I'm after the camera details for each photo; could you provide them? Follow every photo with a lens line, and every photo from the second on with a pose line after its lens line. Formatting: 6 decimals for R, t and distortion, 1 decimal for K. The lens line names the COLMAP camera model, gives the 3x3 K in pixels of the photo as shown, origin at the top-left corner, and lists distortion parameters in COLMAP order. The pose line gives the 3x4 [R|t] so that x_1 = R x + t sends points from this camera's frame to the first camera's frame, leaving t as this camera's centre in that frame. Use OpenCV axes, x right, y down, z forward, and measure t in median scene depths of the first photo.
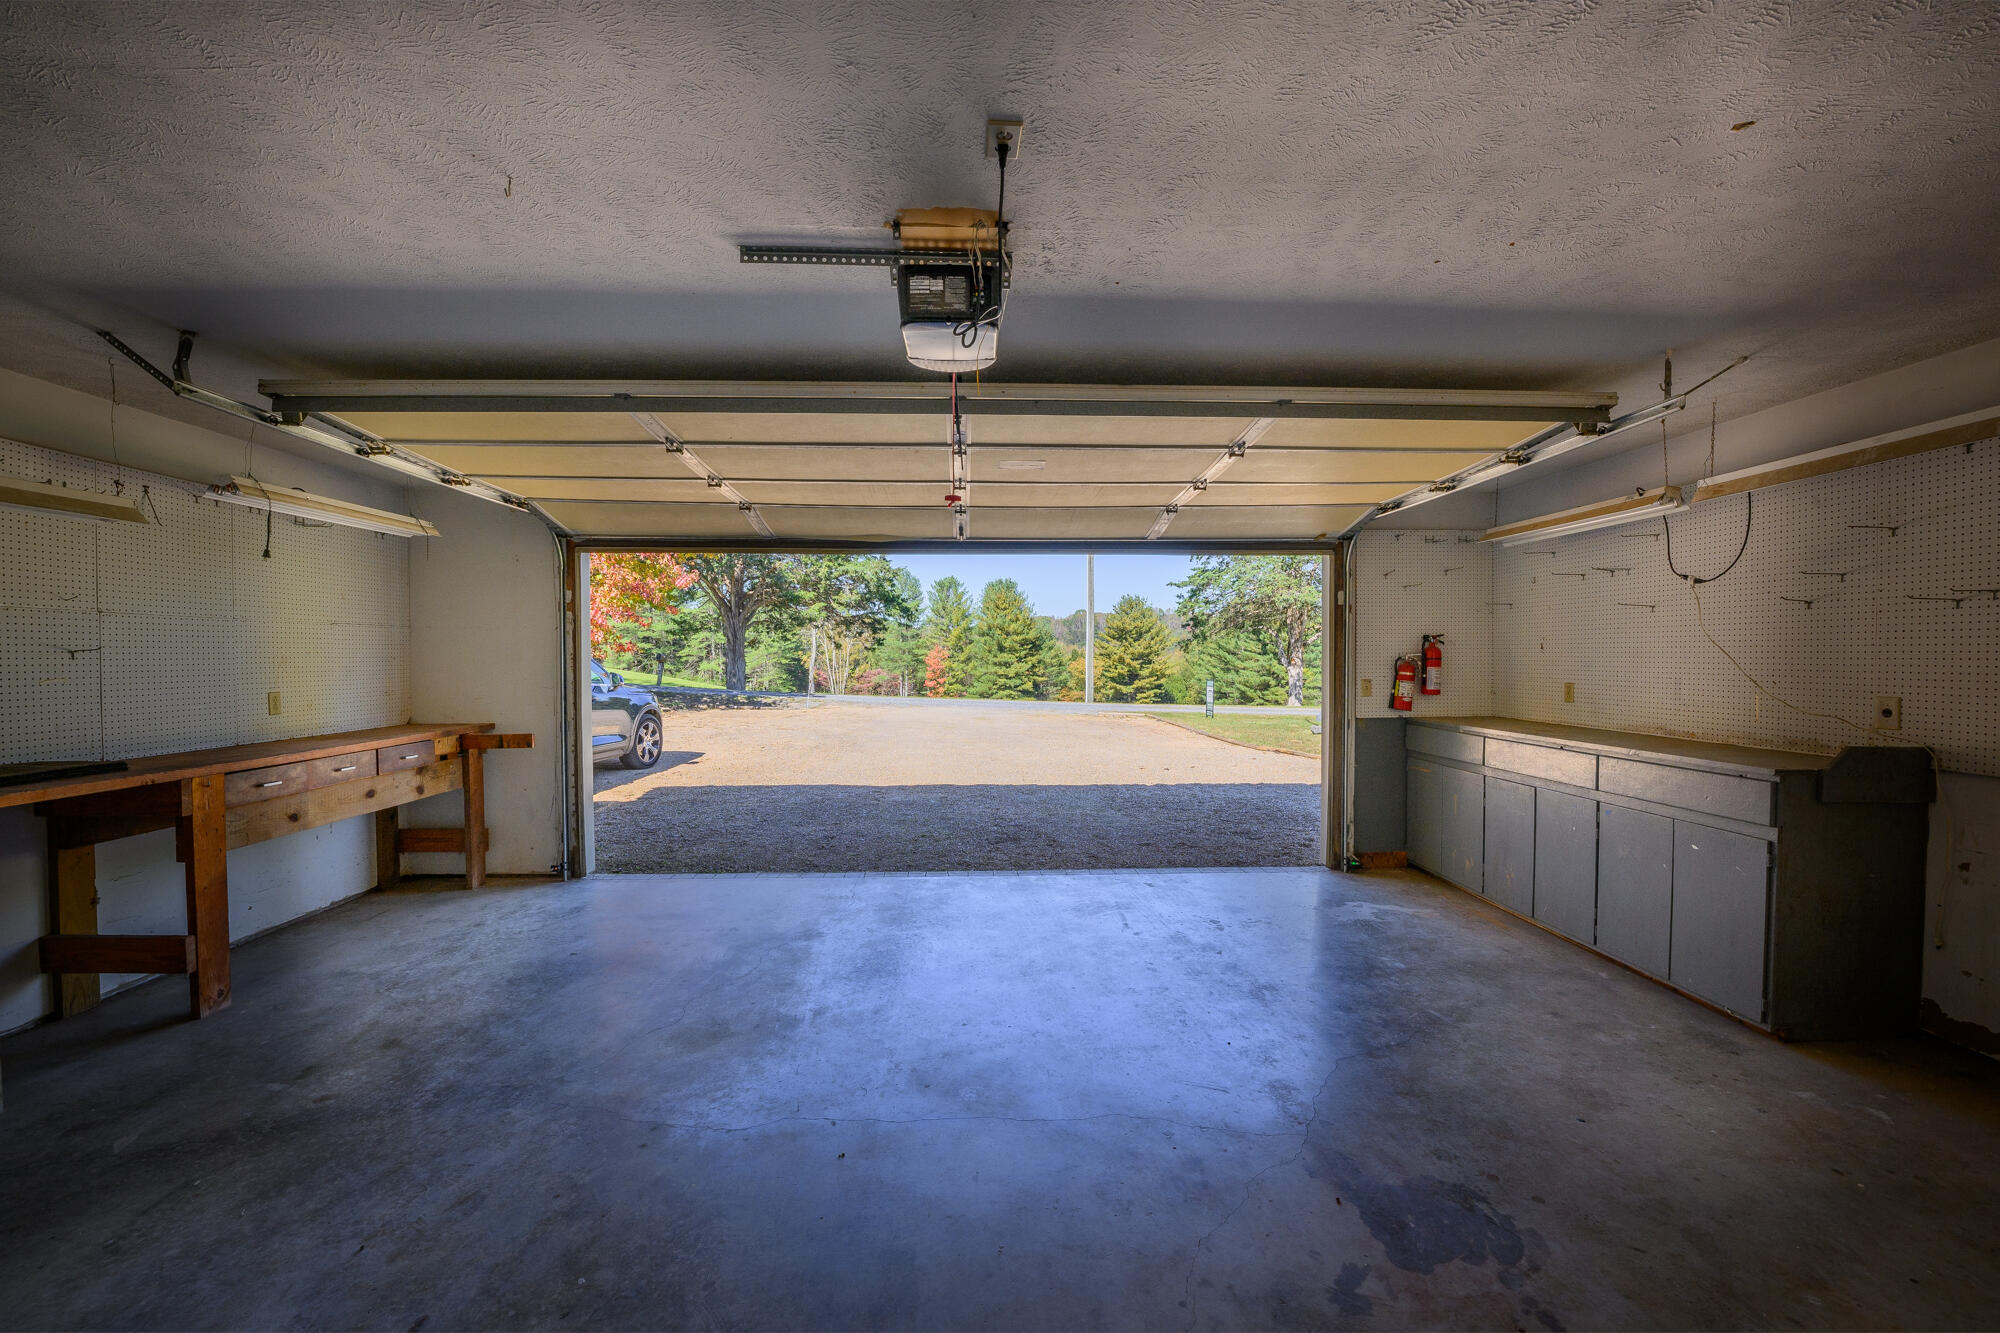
lens RADIAL K [[801.6, 0, 996.3], [0, 801.6, 671.5], [0, 0, 1]] dist [-0.025829, 0.000102]
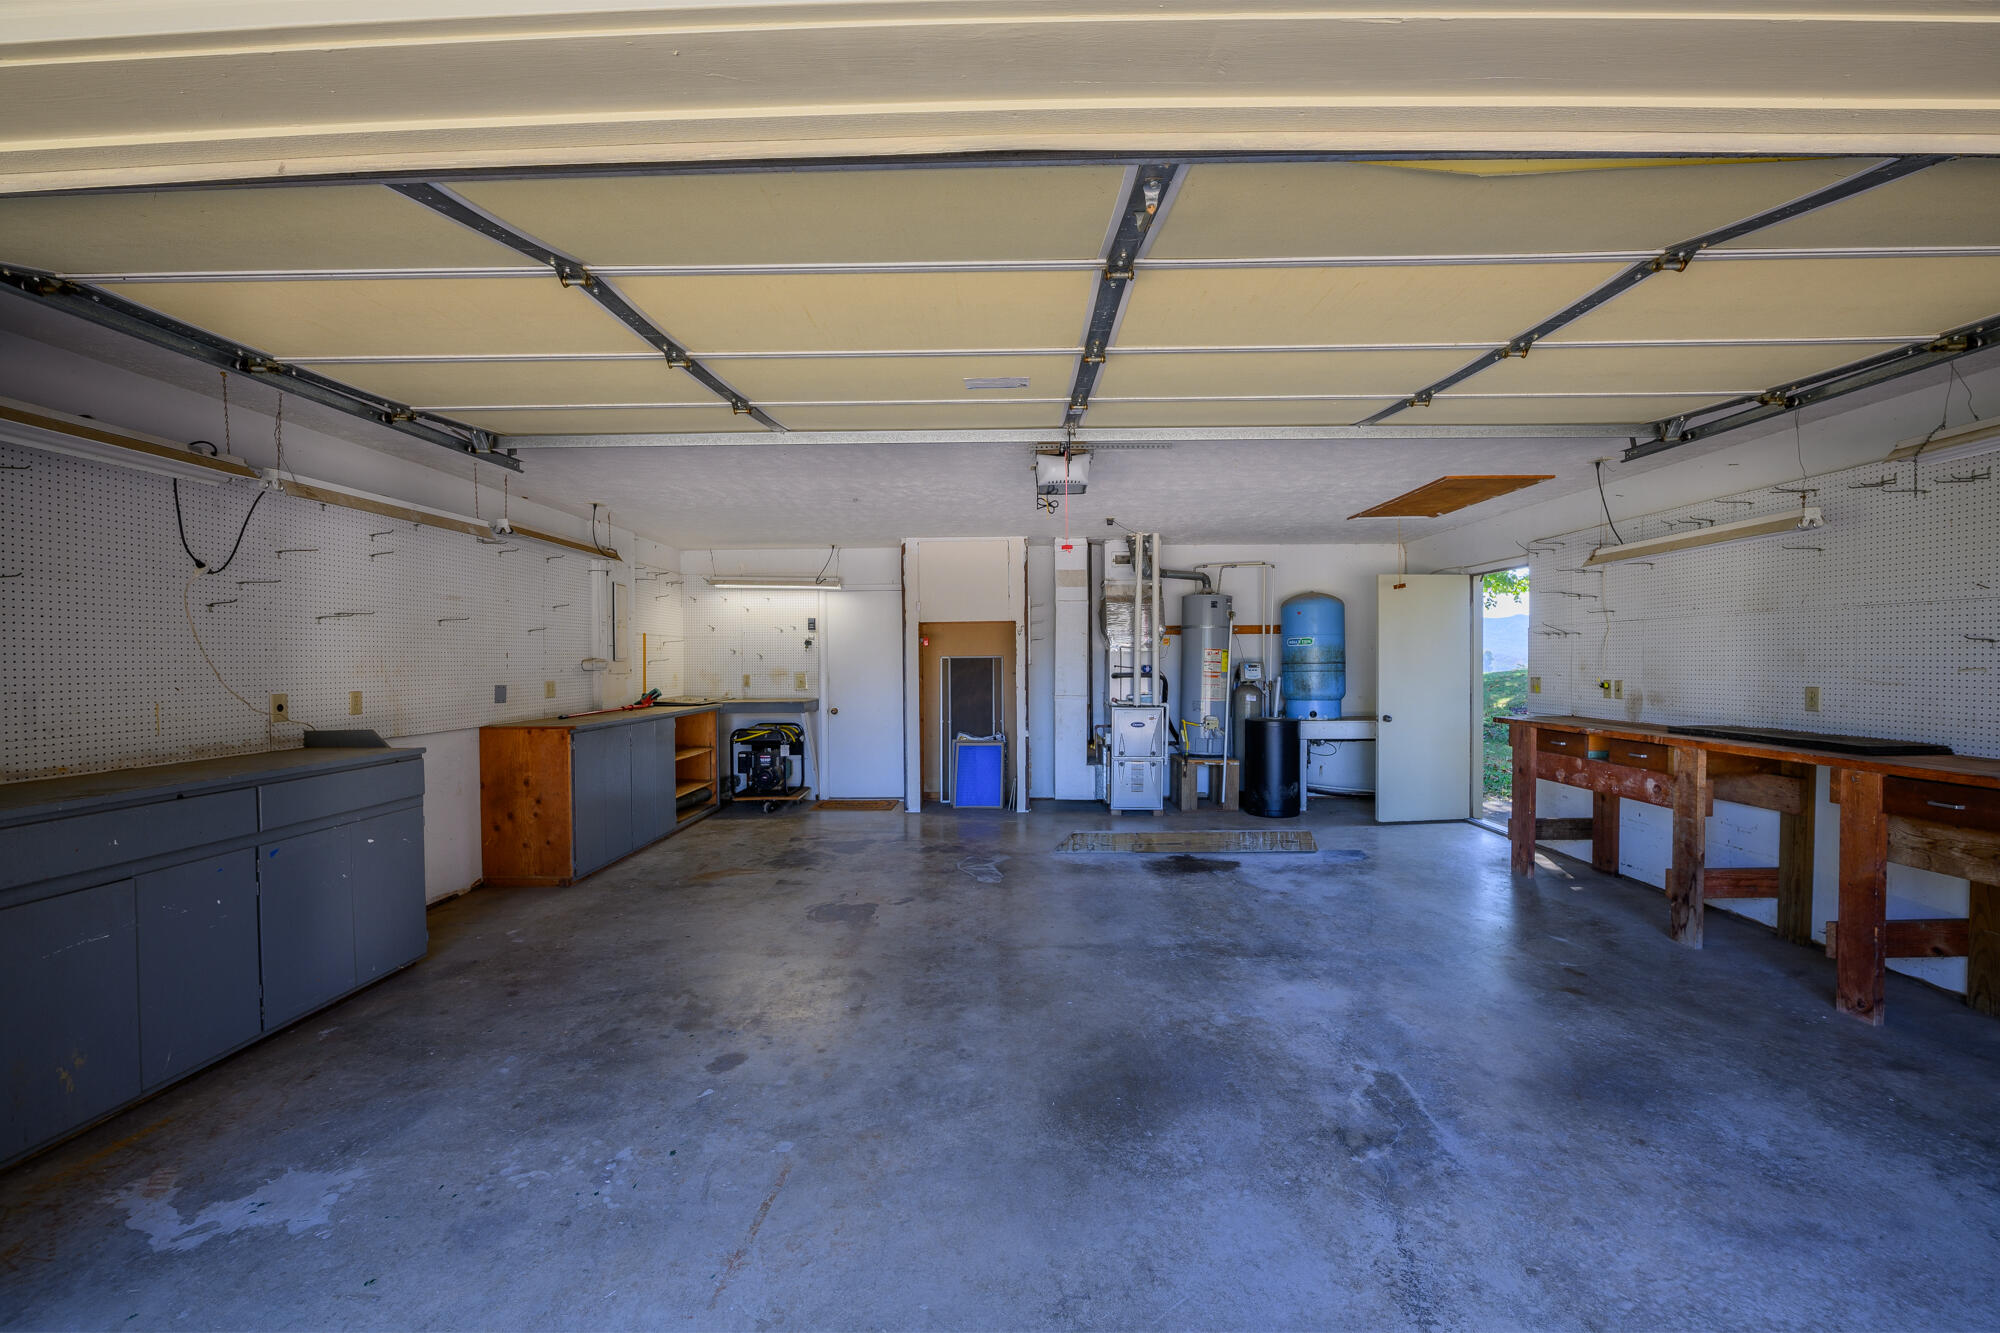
lens RADIAL K [[801.6, 0, 996.3], [0, 801.6, 671.5], [0, 0, 1]] dist [-0.025829, 0.000102]
pose [[-0.997969, 0.007056, 0.063314, -0.011242], [0.009299, 0.999337, 0.035200, -0.029489], [-0.063023, 0.035717, -0.997373, 1.858337]]
